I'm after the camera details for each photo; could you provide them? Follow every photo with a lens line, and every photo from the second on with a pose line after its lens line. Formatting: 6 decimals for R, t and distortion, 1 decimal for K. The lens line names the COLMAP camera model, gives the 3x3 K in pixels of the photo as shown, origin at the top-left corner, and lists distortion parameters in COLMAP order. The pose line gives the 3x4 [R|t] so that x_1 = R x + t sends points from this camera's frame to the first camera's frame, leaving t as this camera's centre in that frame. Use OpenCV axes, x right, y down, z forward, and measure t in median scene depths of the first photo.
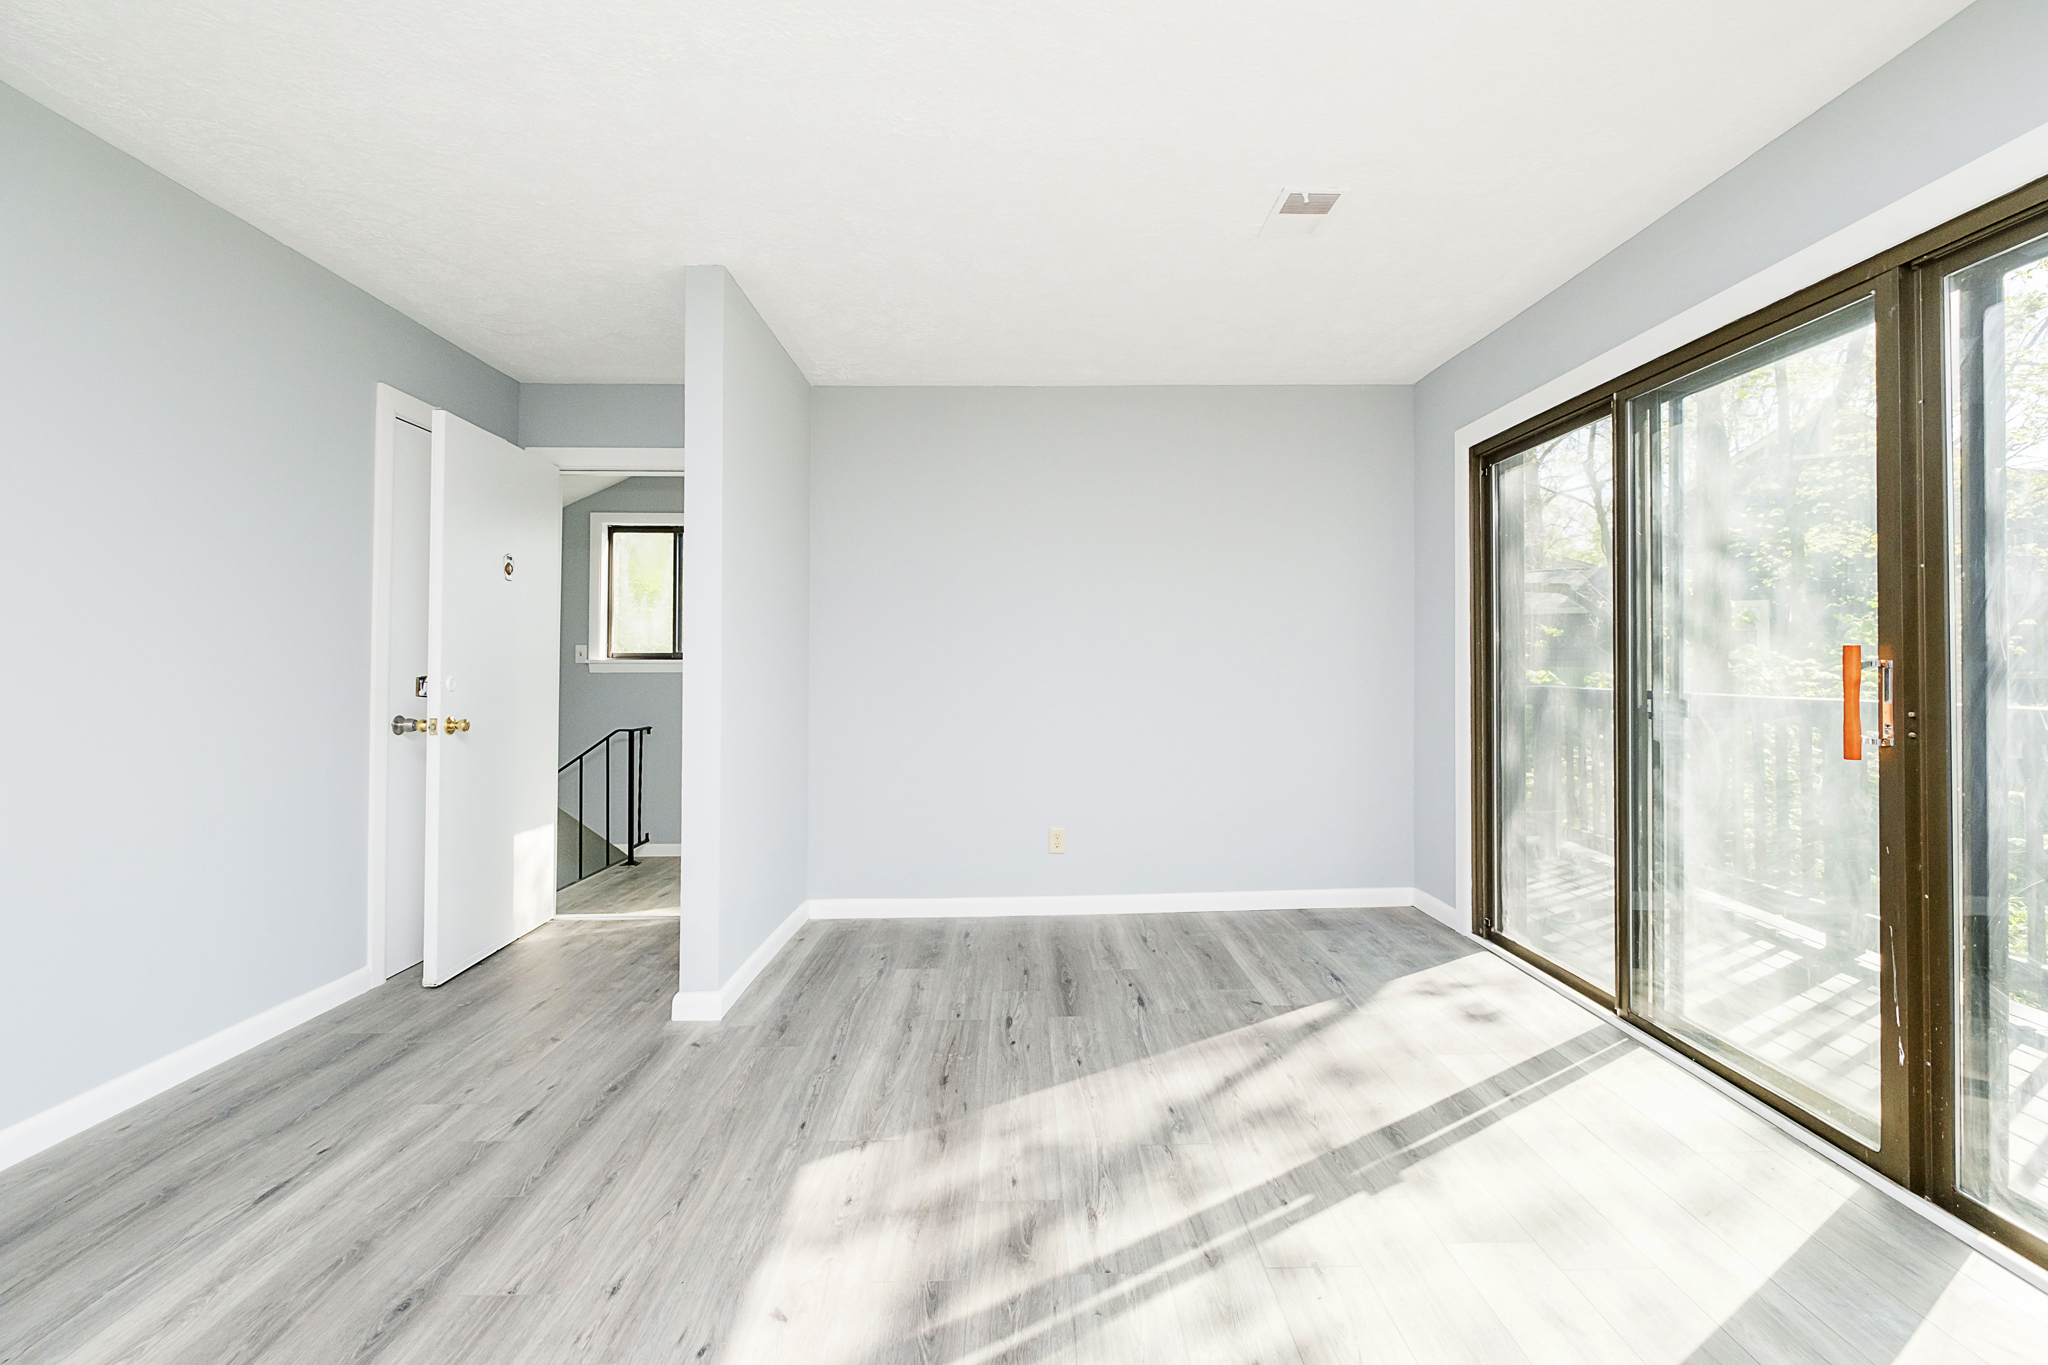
lens RADIAL K [[904.3, 0, 1043.2], [0, 904.3, 692.1], [0, 0, 1]] dist [0.001530, 0.000704]
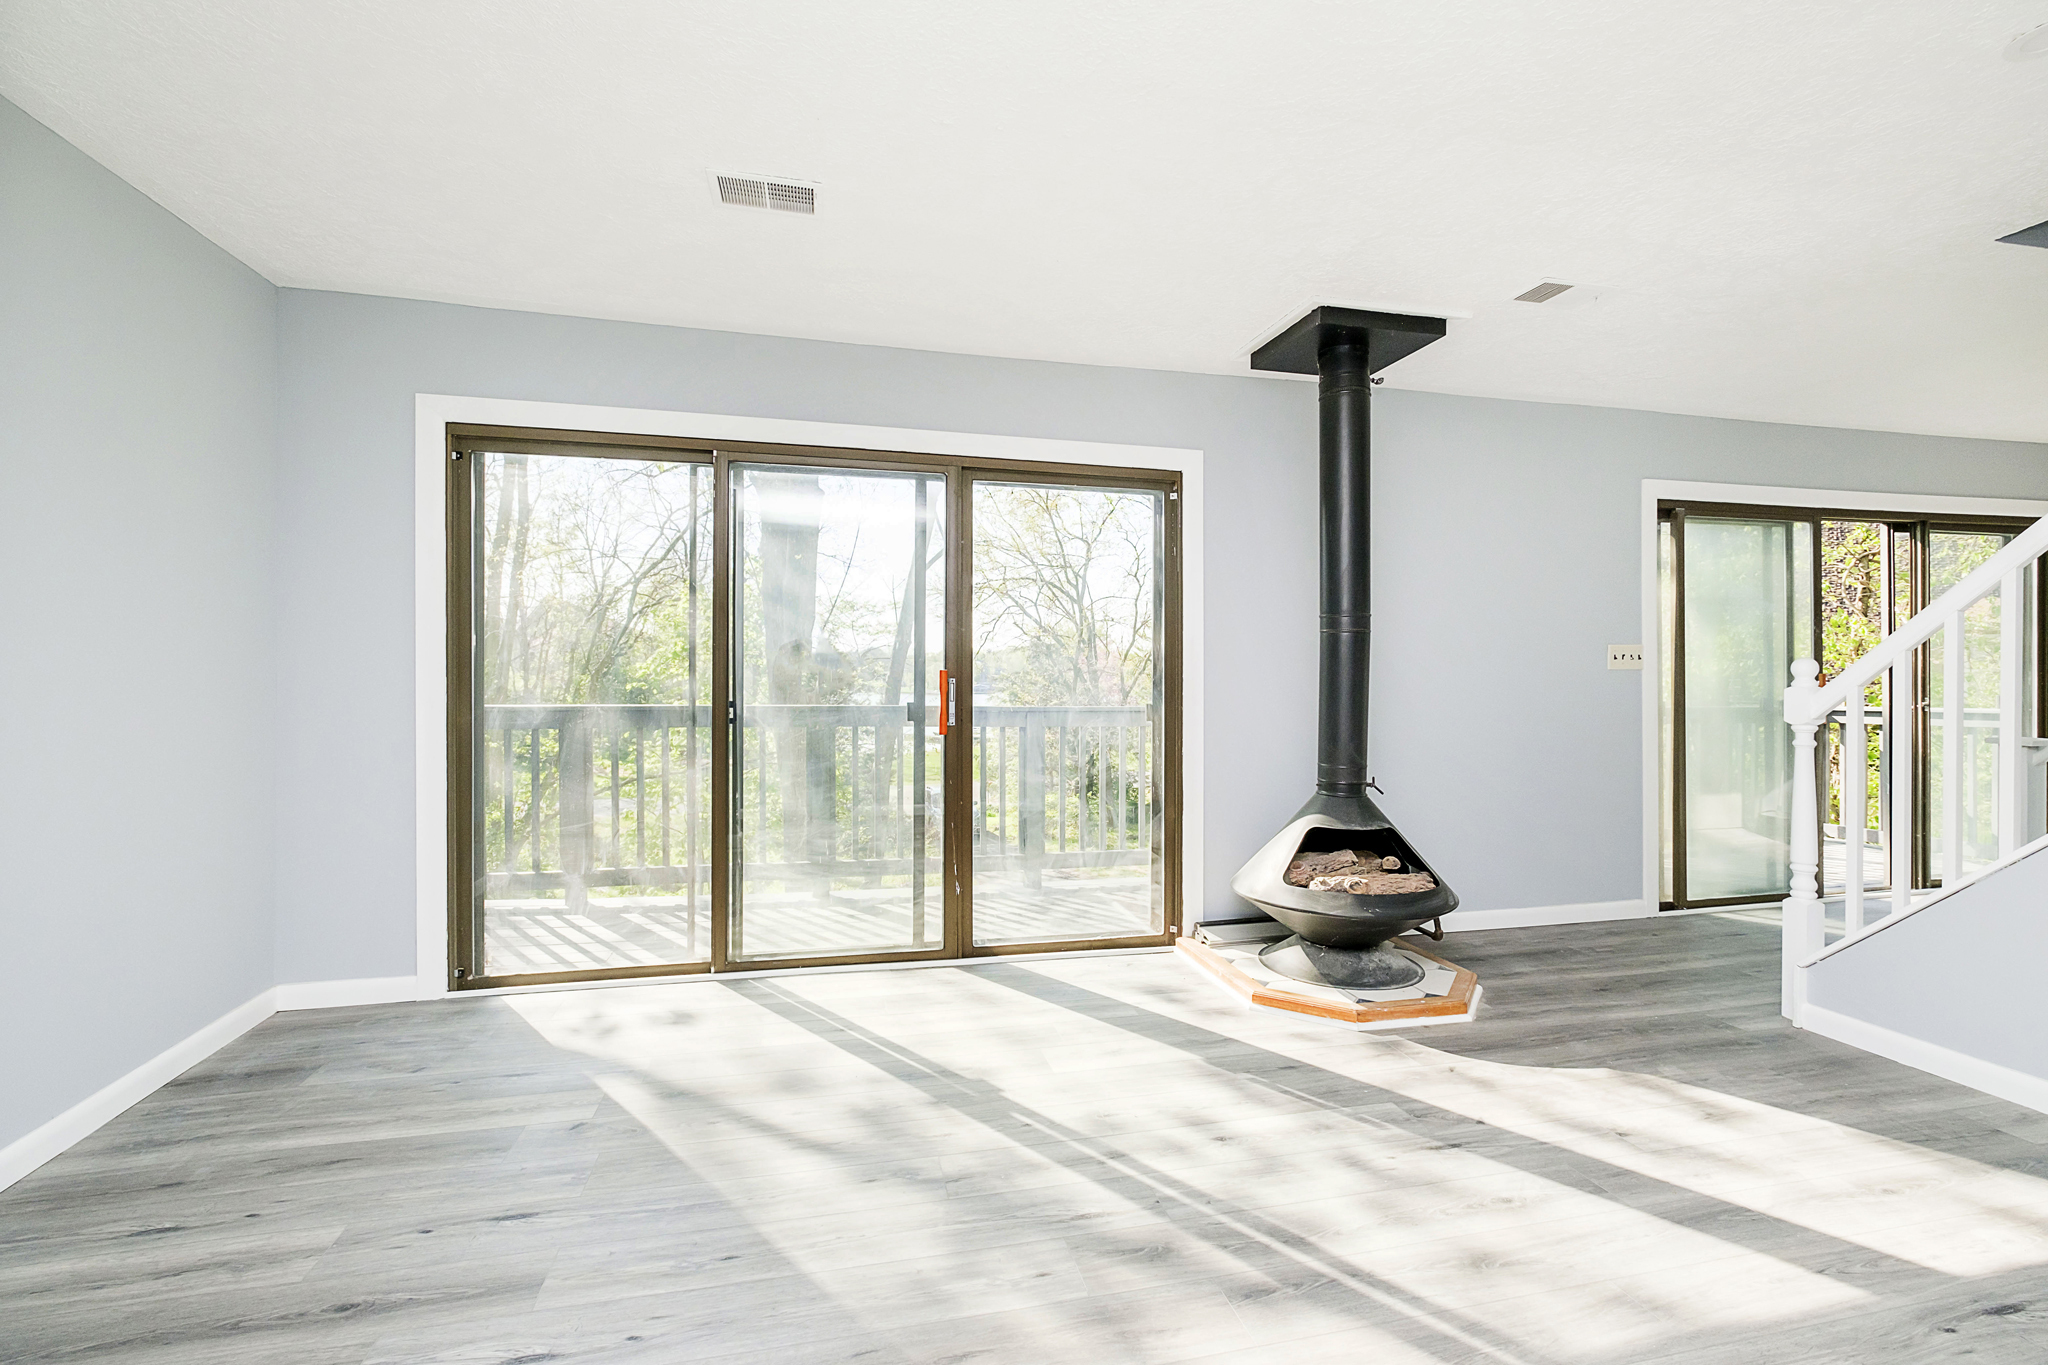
lens RADIAL K [[904.3, 0, 1043.2], [0, 904.3, 692.1], [0, 0, 1]] dist [0.001530, 0.000704]
pose [[-0.207834, -0.018253, 0.977994, -0.814496], [0.022641, 0.999468, 0.023465, -0.037175], [-0.977902, 0.027020, -0.207311, 1.086034]]
